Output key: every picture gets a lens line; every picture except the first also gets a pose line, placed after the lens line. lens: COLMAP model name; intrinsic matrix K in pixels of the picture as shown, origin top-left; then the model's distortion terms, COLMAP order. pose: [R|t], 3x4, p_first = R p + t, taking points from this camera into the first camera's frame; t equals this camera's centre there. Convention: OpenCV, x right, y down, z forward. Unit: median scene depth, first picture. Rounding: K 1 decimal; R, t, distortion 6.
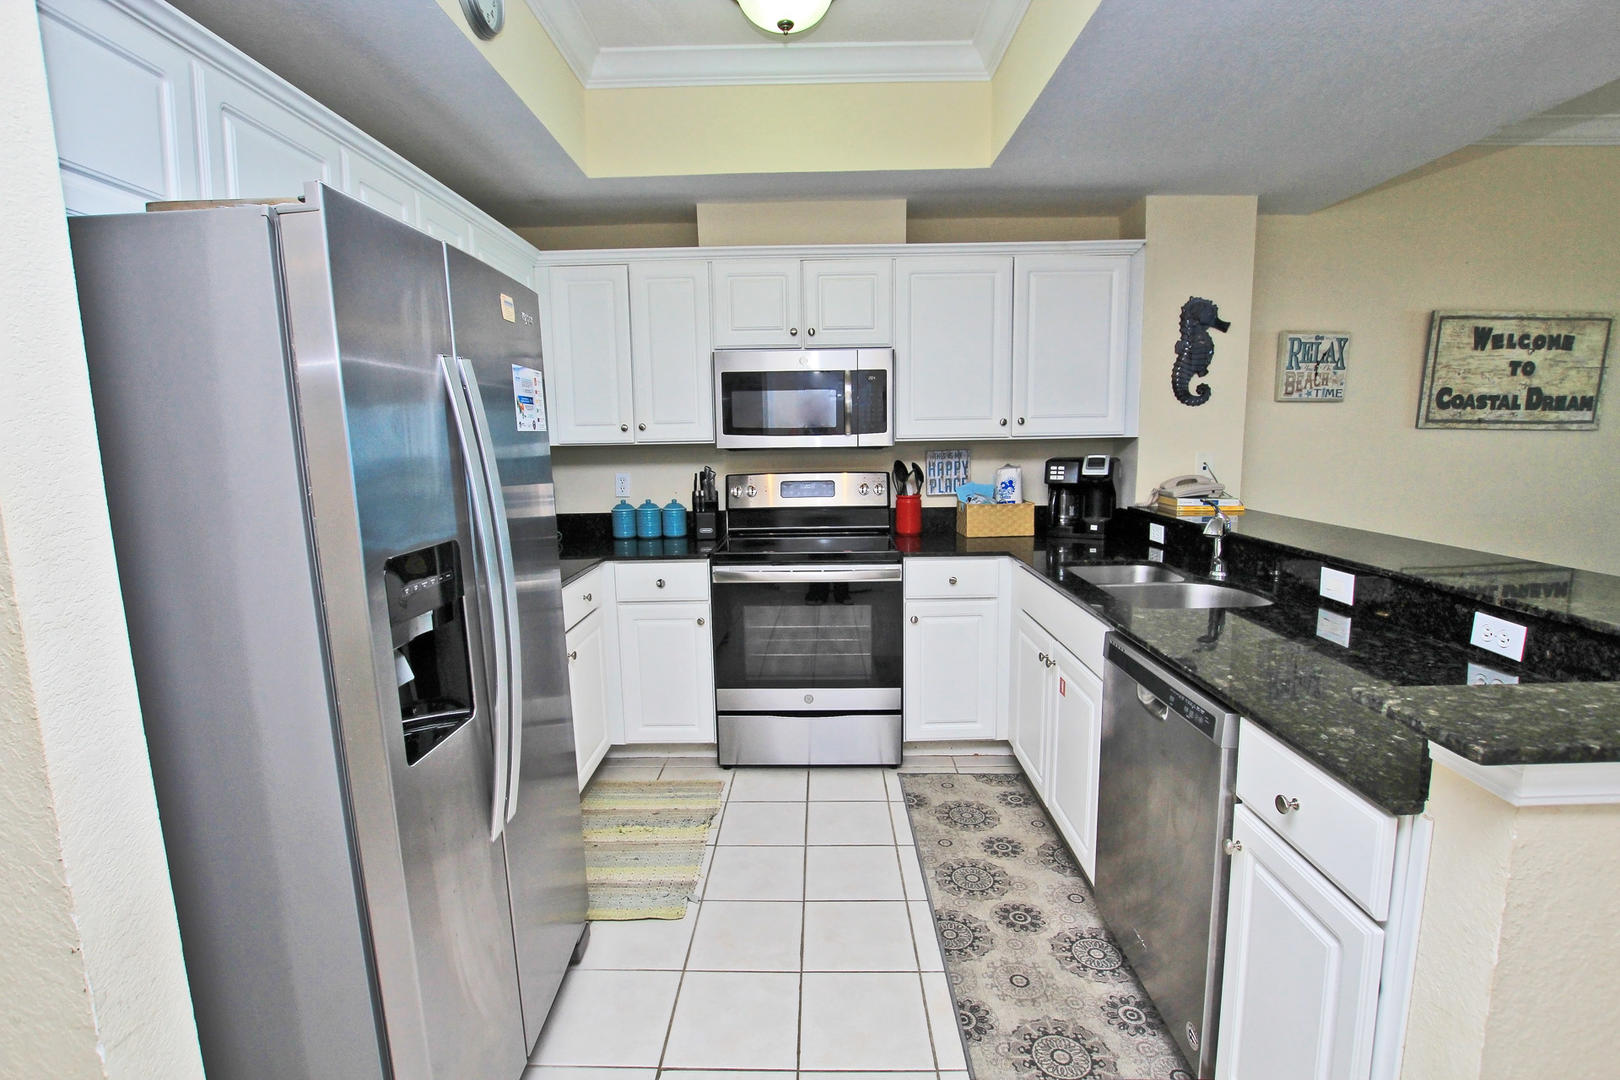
lens RADIAL K [[750.4, 0, 806.4], [0, 750.4, 542.0], [0, 0, 1]] dist [-0.027598, 0.001383]
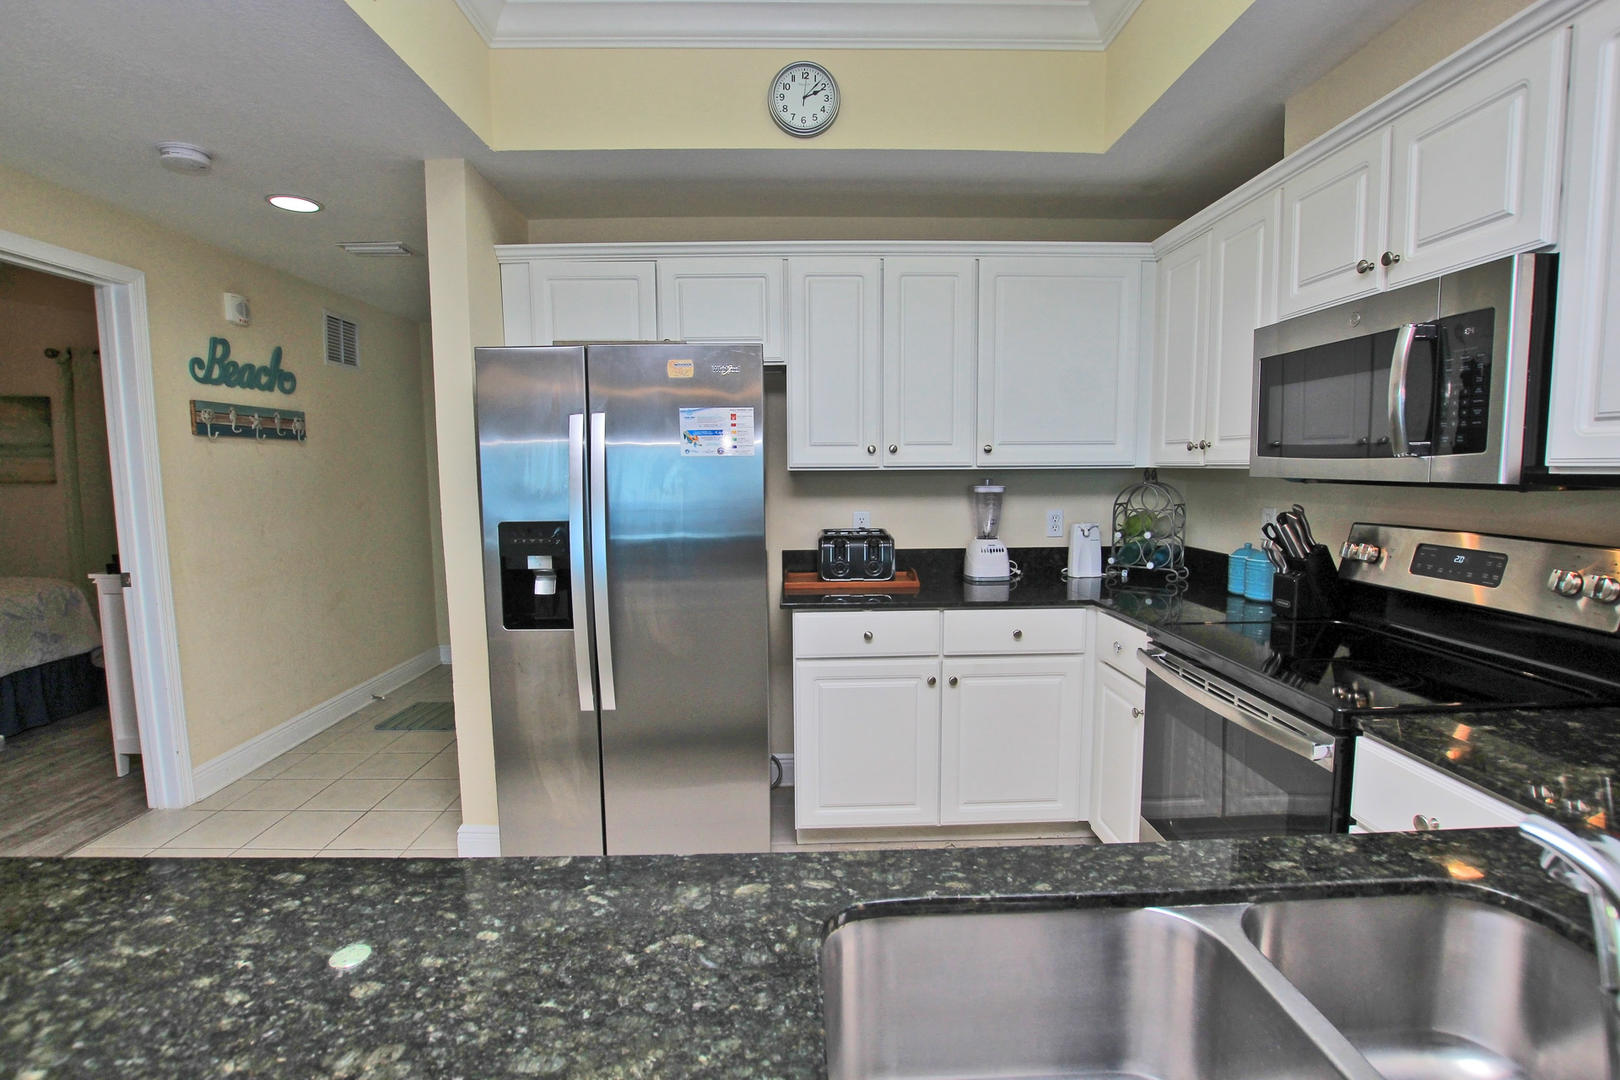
lens RADIAL K [[750.4, 0, 804.1], [0, 750.4, 538.6], [0, 0, 1]] dist [-0.027598, 0.001383]
pose [[0.030308, 0.110926, -0.993366, 0.757528], [-0.133727, 0.985338, 0.105949, -0.131661], [0.990555, 0.129629, 0.044698, 0.881543]]
